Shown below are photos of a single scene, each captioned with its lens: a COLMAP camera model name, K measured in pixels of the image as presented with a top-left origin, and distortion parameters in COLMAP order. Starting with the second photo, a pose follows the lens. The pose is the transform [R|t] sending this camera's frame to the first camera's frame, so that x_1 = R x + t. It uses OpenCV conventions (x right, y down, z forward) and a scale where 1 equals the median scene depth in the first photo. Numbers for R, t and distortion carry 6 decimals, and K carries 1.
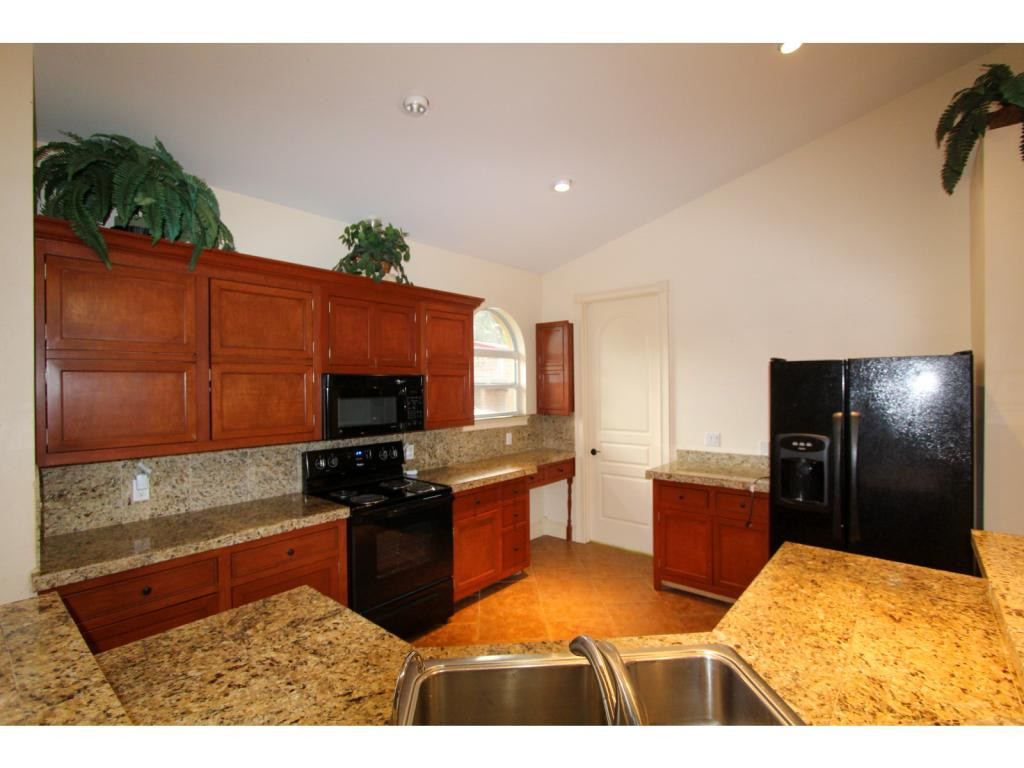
lens RADIAL K [[470.3, 0, 513.3], [0, 470.3, 384.4], [0, 0, 1]] dist [-0.001416, -0.000062]
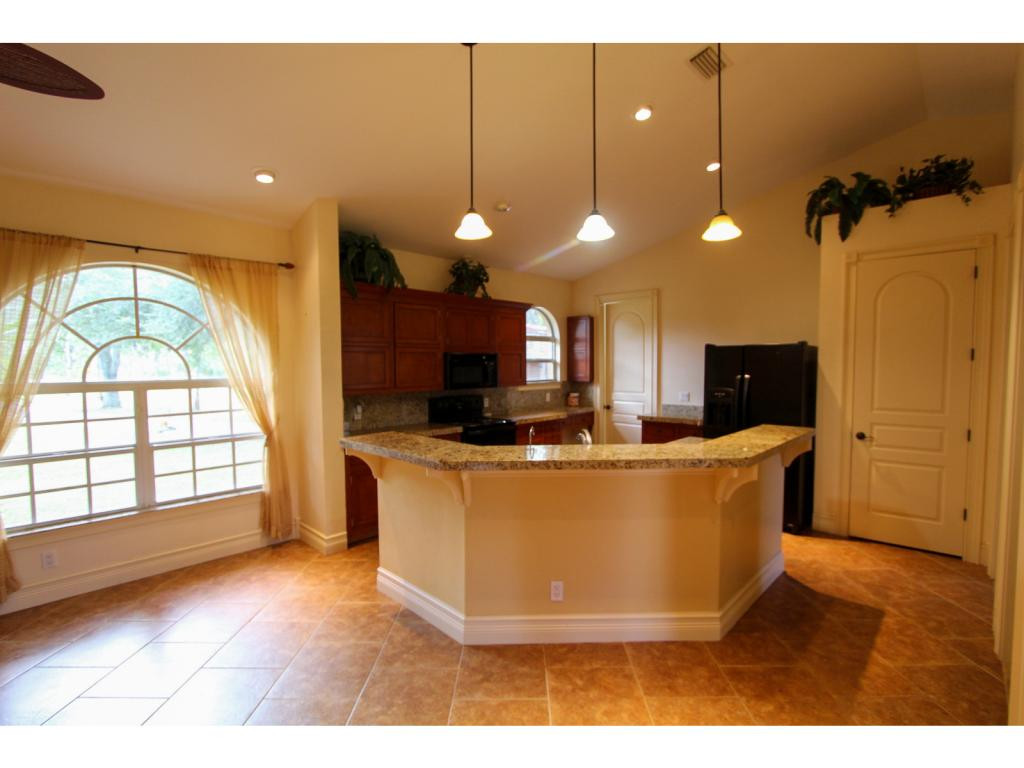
lens RADIAL K [[470.3, 0, 515.1], [0, 470.3, 385.9], [0, 0, 1]] dist [-0.001416, -0.000062]
pose [[0.997995, 0.006244, -0.062978, -0.023559], [-0.002943, 0.998623, 0.052374, 0.005984], [0.063219, -0.052084, 0.996640, -0.554381]]
